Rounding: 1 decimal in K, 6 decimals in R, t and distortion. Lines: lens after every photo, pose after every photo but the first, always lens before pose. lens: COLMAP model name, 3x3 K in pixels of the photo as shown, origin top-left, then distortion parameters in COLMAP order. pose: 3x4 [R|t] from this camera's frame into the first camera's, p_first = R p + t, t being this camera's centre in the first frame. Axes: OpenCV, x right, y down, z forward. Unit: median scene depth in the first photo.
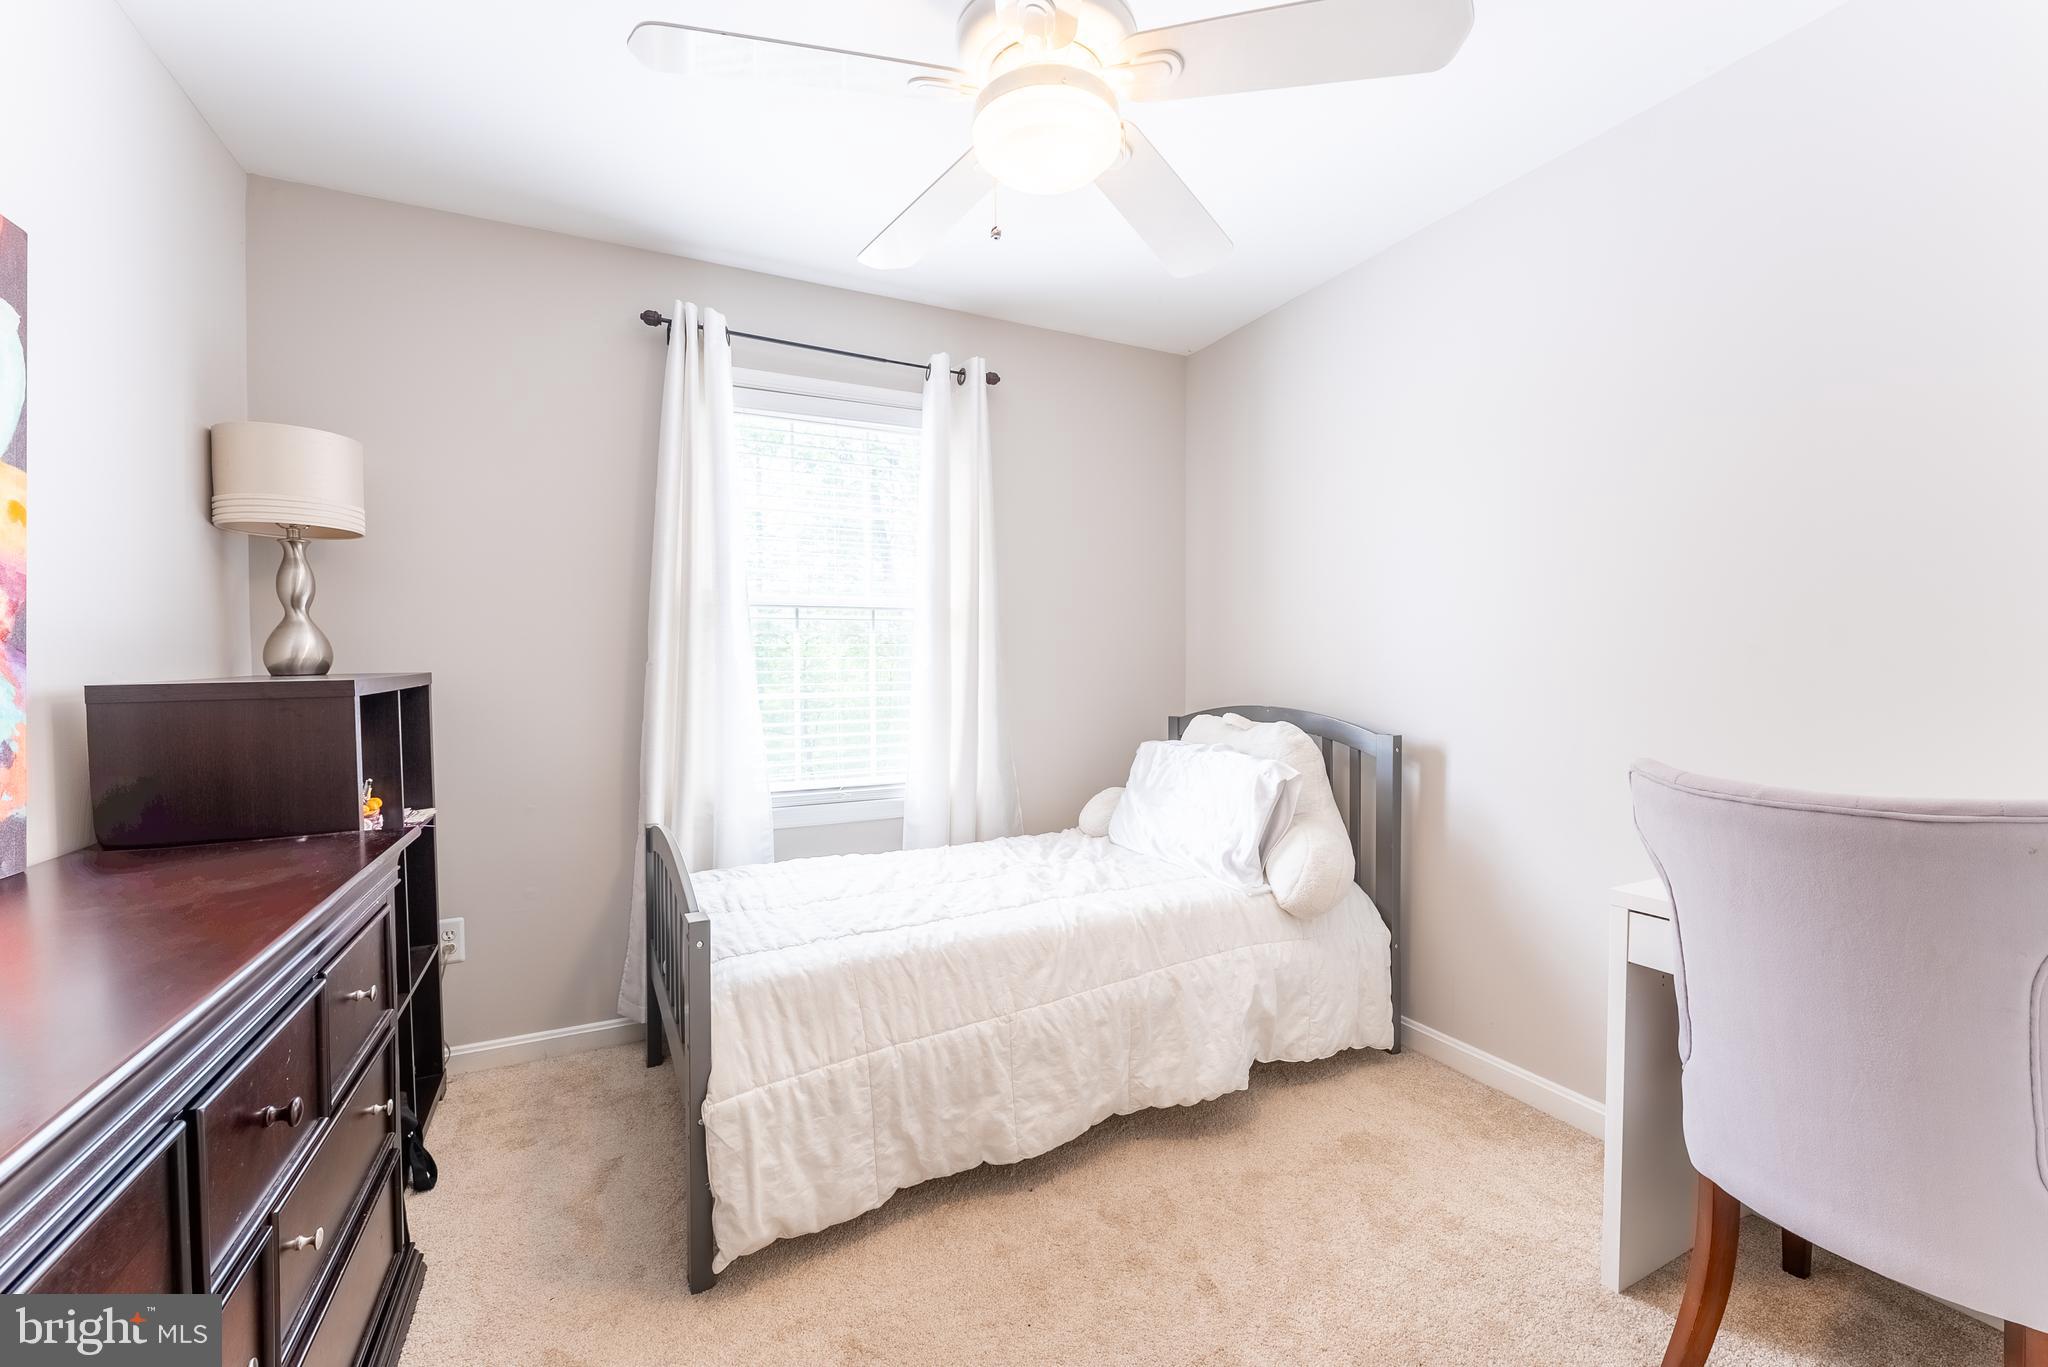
lens RADIAL K [[825.4, 0, 1024.0], [0, 825.4, 683.5], [0, 0, 1]] dist [0.000792, 0.000953]
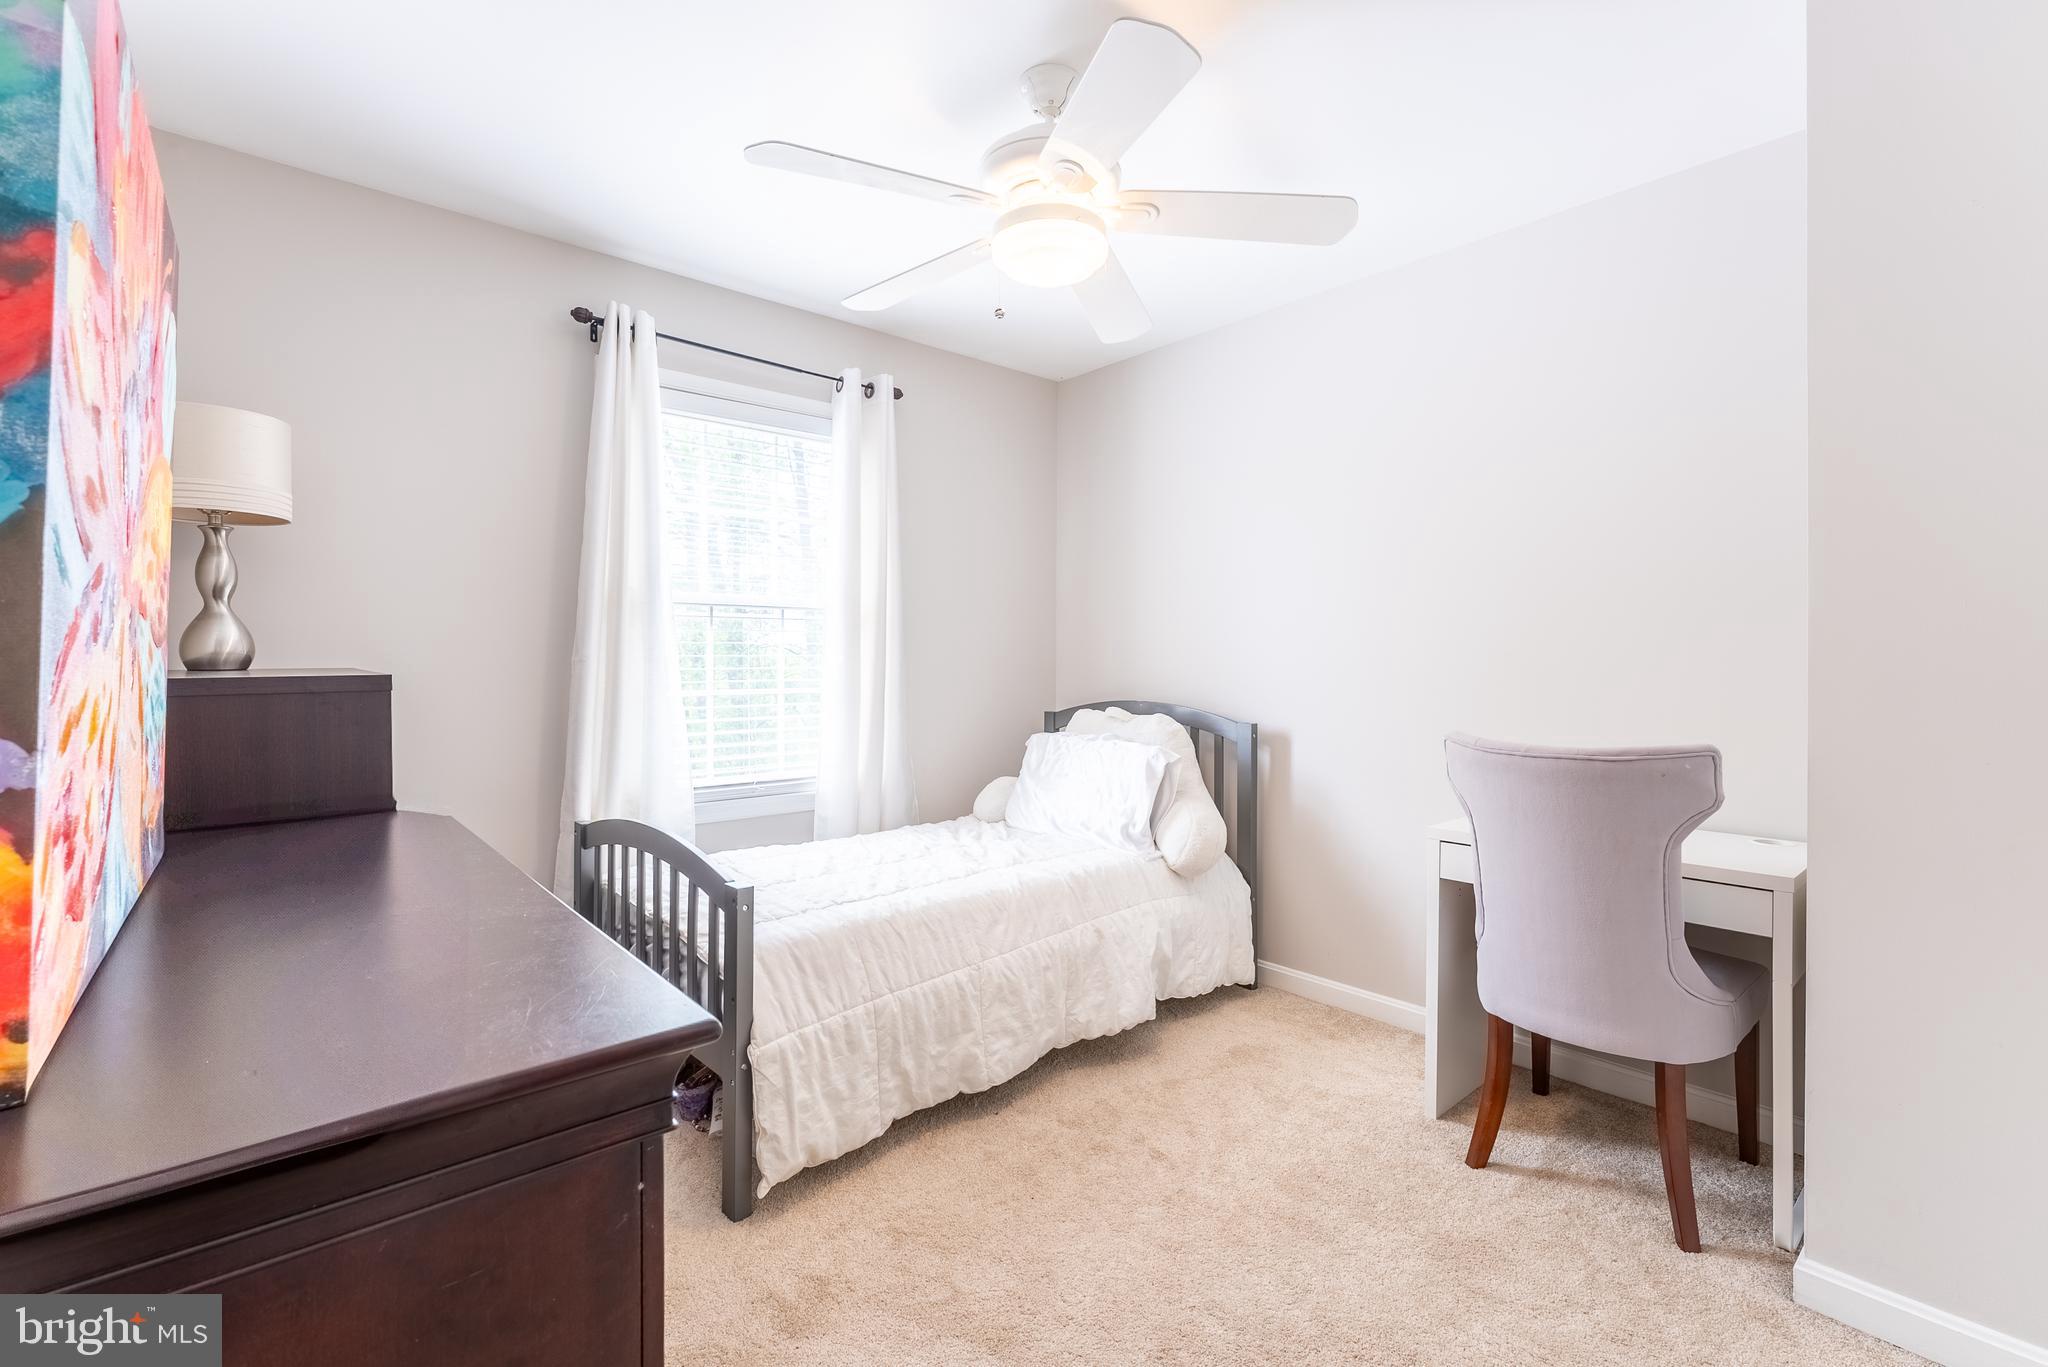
lens RADIAL K [[886.4, 0, 1028.4], [0, 886.4, 671.7], [0, 0, 1]] dist [0.016964, -0.000197]
pose [[0.967327, 0.003318, 0.253509, -0.244468], [0.000068, 0.999911, -0.013346, 0.005150], [-0.253531, 0.012927, 0.967241, -0.214727]]
